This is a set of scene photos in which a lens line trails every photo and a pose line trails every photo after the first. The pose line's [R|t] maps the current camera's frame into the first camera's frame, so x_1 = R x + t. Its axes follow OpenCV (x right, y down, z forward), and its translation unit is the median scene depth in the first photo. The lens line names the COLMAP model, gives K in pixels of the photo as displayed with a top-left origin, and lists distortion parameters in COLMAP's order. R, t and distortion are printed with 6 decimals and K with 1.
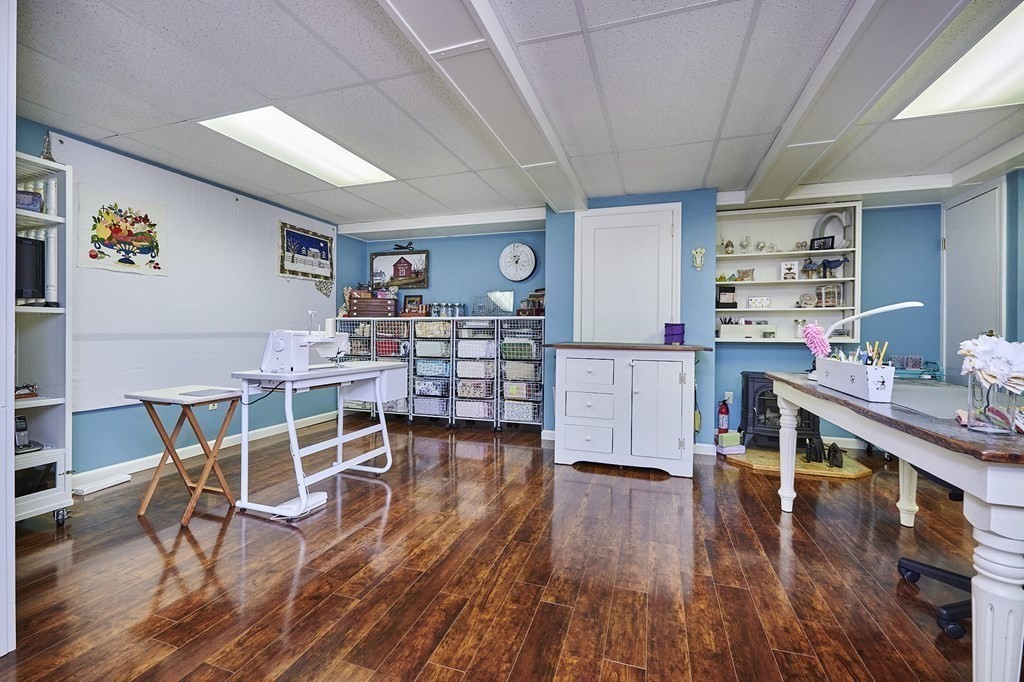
lens RADIAL K [[440.1, 0, 492.2], [0, 440.1, 334.1], [0, 0, 1]] dist [0.004521, -0.000353]
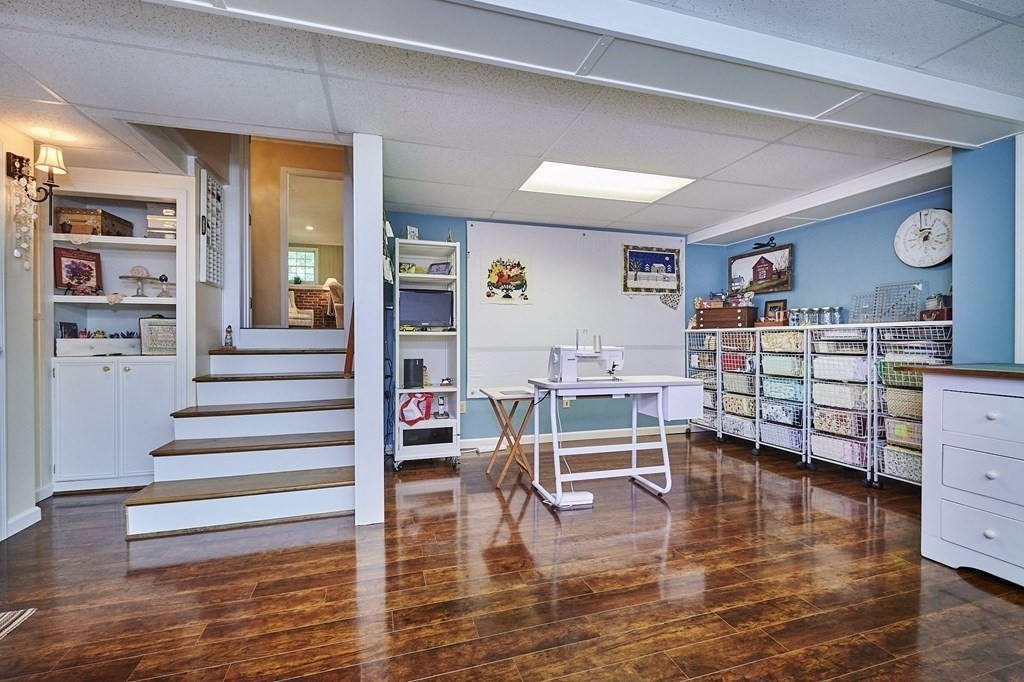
lens RADIAL K [[440.1, 0, 506.7], [0, 440.1, 341.2], [0, 0, 1]] dist [0.004521, -0.000353]
pose [[0.586409, -0.005792, -0.809994, 0.239535], [0.002132, 0.999982, -0.005608, -0.008532], [0.810012, 0.001561, 0.586411, 0.117320]]
